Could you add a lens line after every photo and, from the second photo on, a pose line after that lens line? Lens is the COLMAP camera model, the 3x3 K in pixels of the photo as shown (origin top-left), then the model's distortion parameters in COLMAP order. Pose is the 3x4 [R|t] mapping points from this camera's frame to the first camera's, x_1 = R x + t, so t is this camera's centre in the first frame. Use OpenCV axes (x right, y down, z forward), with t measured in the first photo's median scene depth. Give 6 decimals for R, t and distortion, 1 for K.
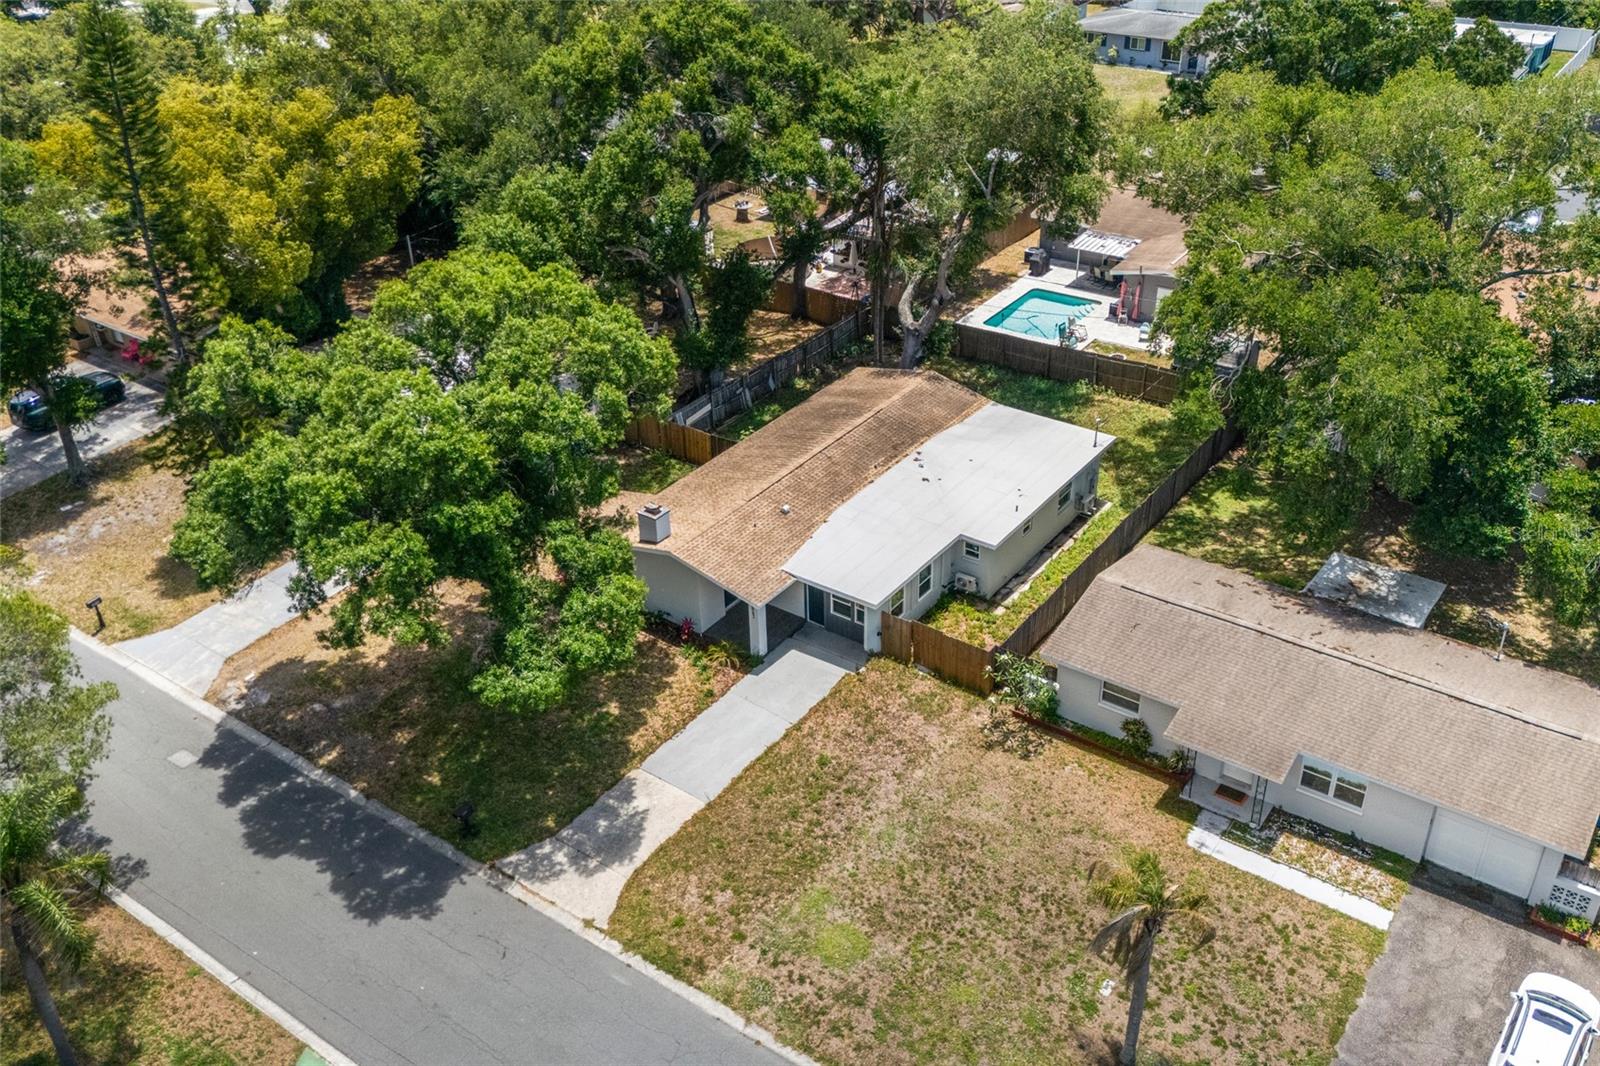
lens RADIAL K [[1382.4, 0, 800.0], [0, 1382.4, 533.0], [0, 0, 1]] dist [0.076280, -0.012546]
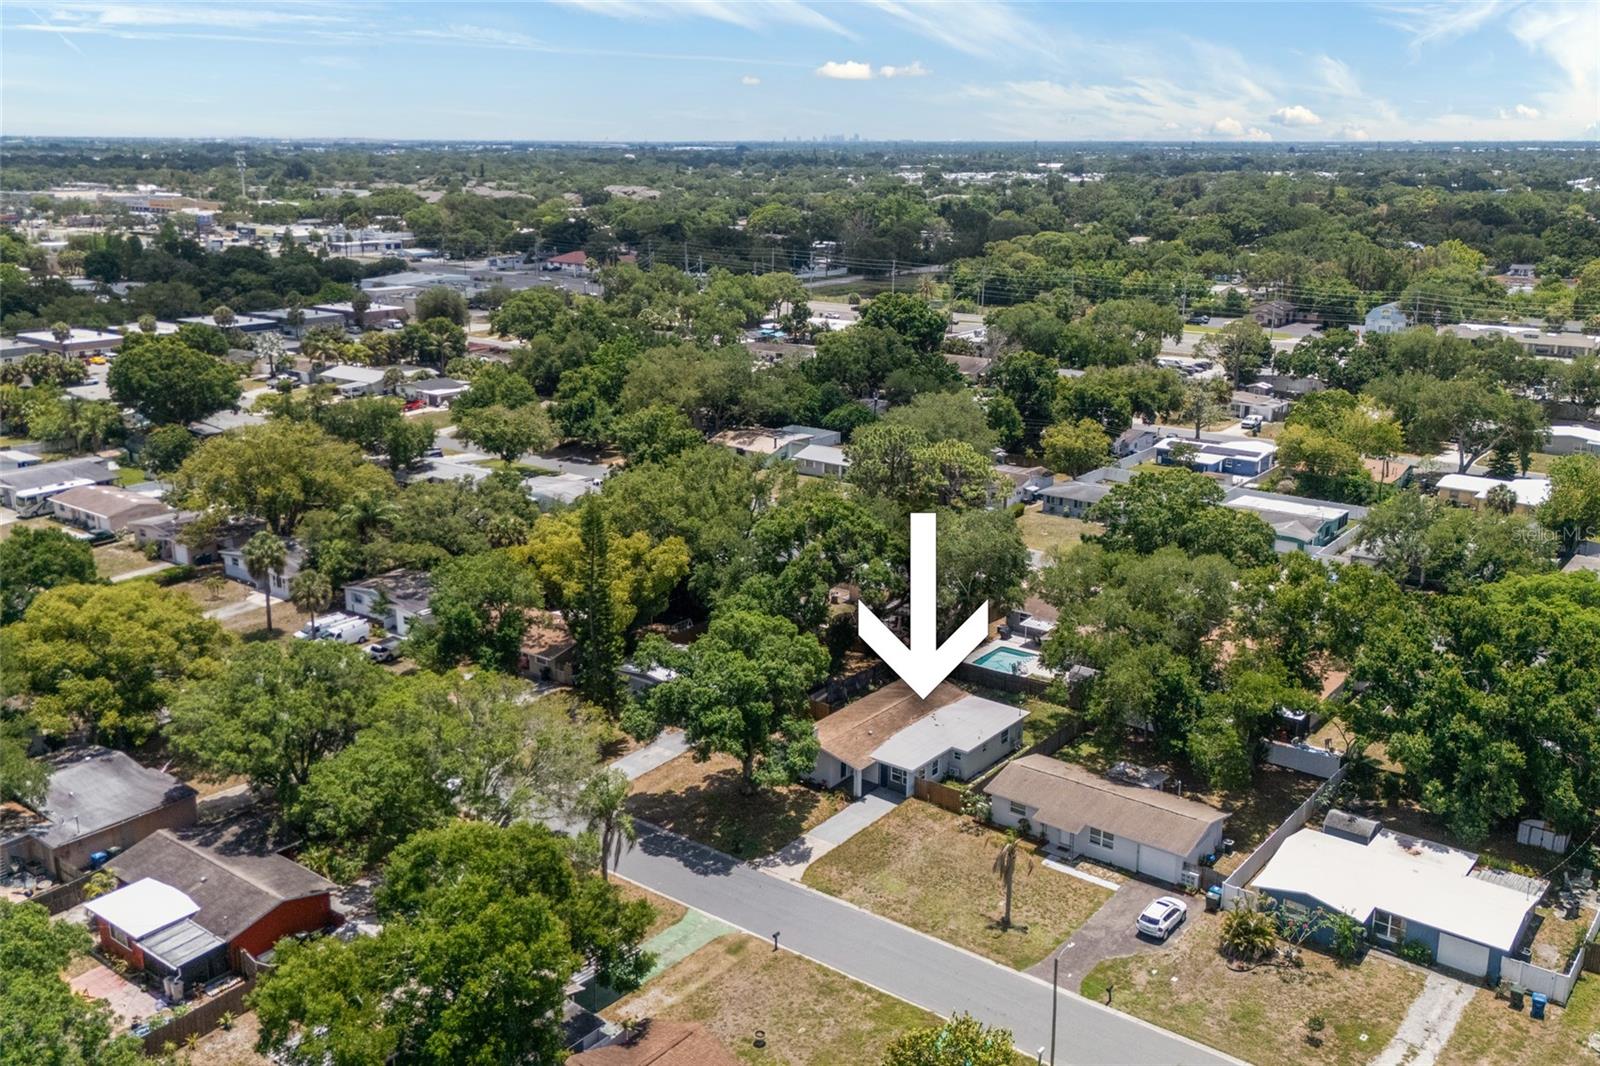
lens RADIAL K [[1382.4, 0, 800.0], [0, 1382.4, 533.0], [0, 0, 1]] dist [0.076280, -0.012546]
pose [[0.998991, 0.037025, -0.025430, -0.080009], [-0.042566, 0.961126, -0.272808, 0.288923], [0.014341, 0.273615, 0.961732, -1.209813]]
